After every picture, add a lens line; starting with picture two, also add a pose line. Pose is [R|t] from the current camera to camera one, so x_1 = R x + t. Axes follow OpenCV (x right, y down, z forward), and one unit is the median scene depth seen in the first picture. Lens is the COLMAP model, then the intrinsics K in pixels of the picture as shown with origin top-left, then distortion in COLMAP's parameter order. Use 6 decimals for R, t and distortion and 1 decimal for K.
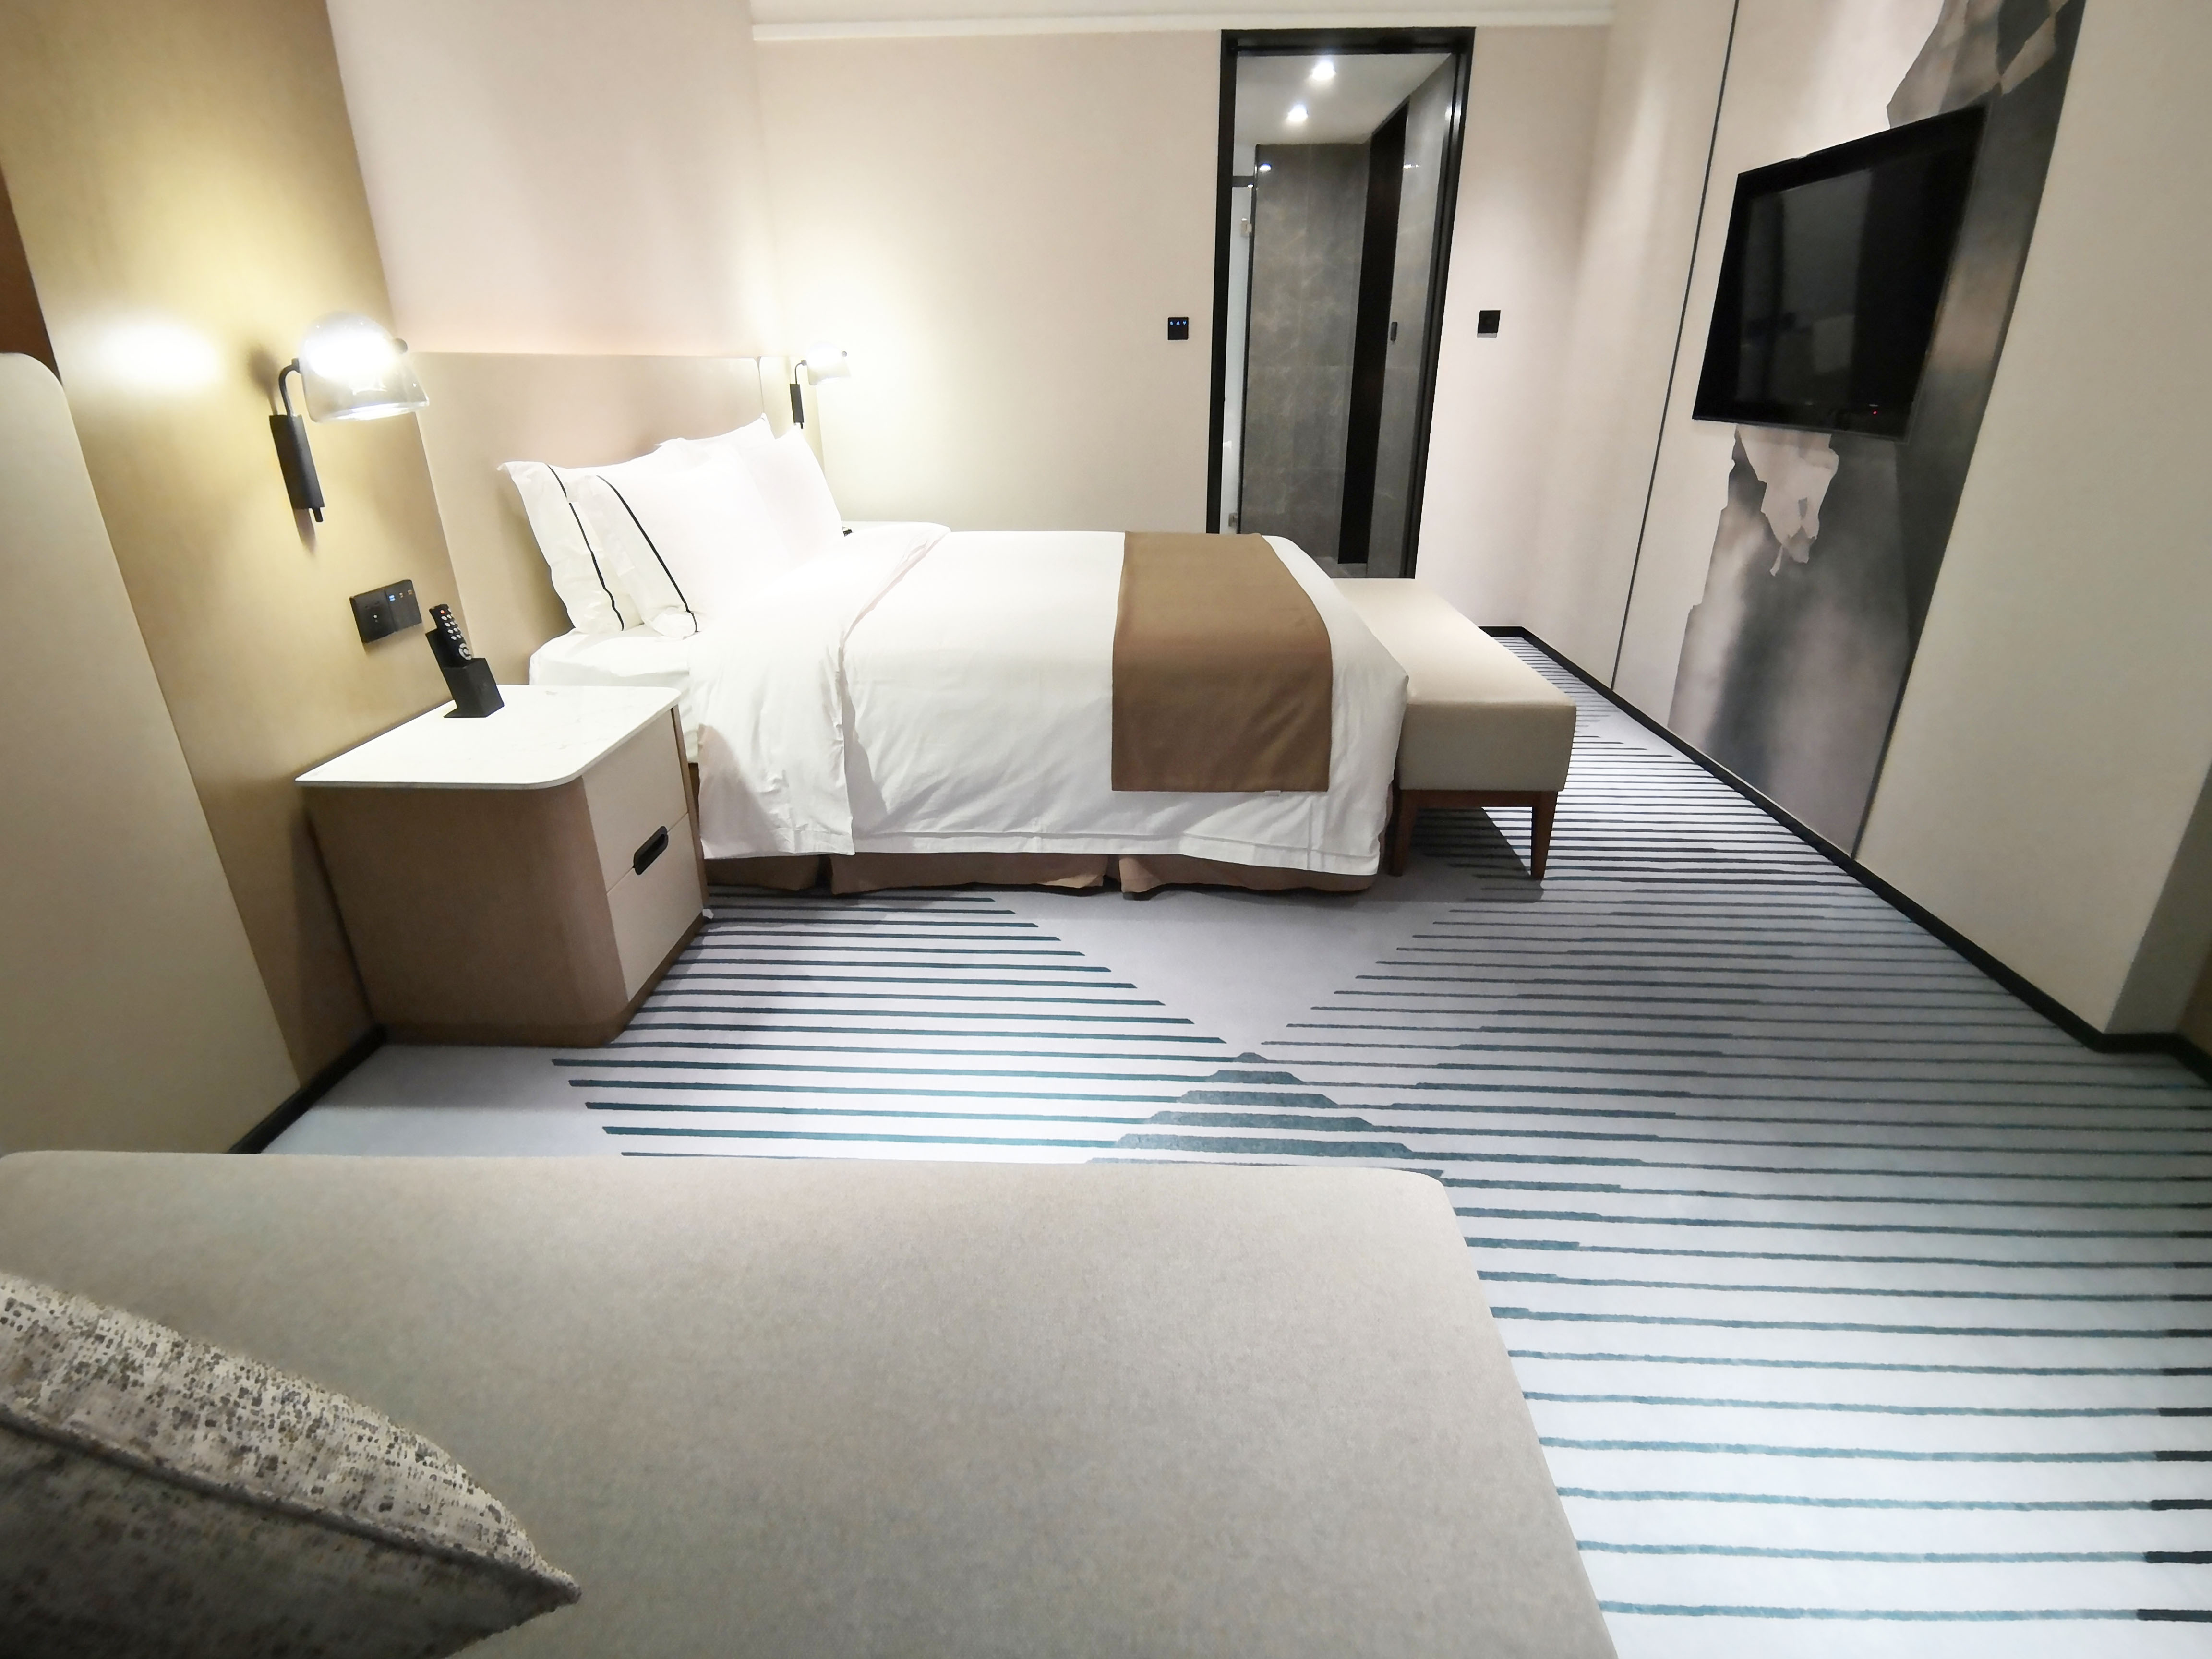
lens RADIAL K [[1106.5, 0, 1087.5], [0, 1106.5, 823.4], [0, 0, 1]] dist [-0.002196, -0.001145]
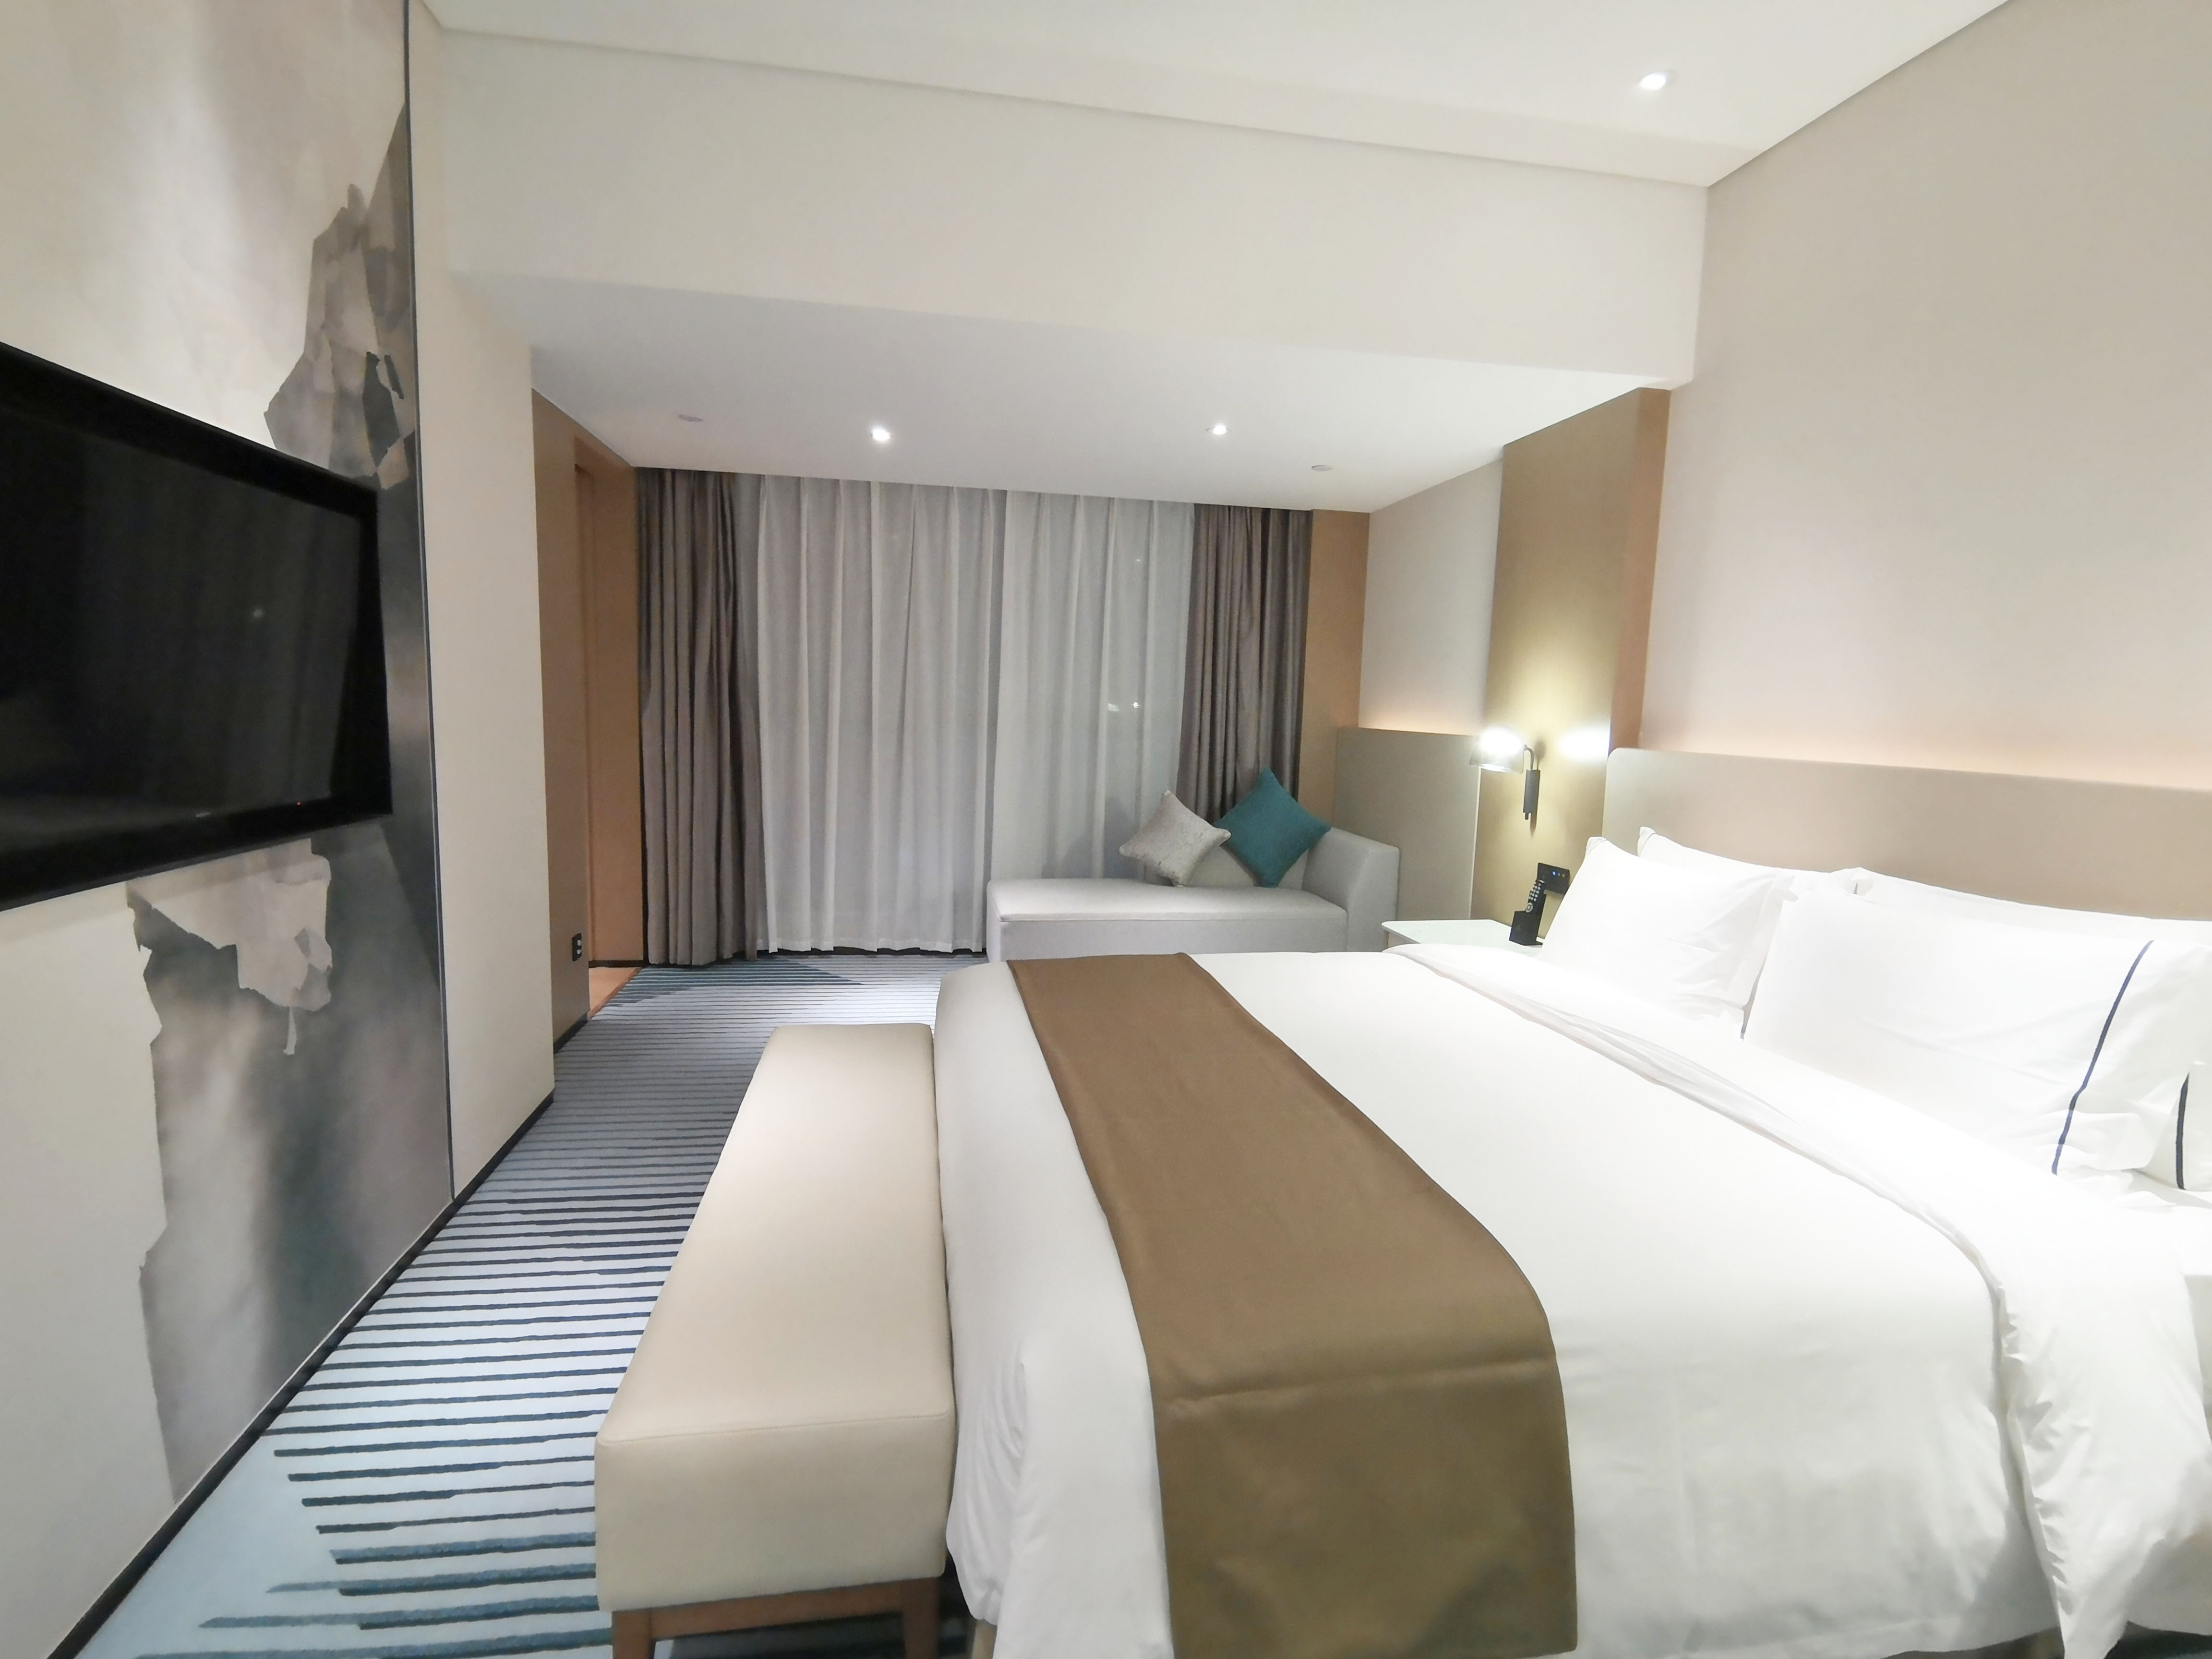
lens RADIAL K [[1106.5, 0, 1099.0], [0, 1106.5, 828.4], [0, 0, 1]] dist [-0.002196, -0.001145]
pose [[-0.979783, -0.005571, -0.199983, 0.302307], [-0.104234, 0.867434, 0.486512, -0.730848], [0.170762, 0.497521, -0.850478, 1.630782]]
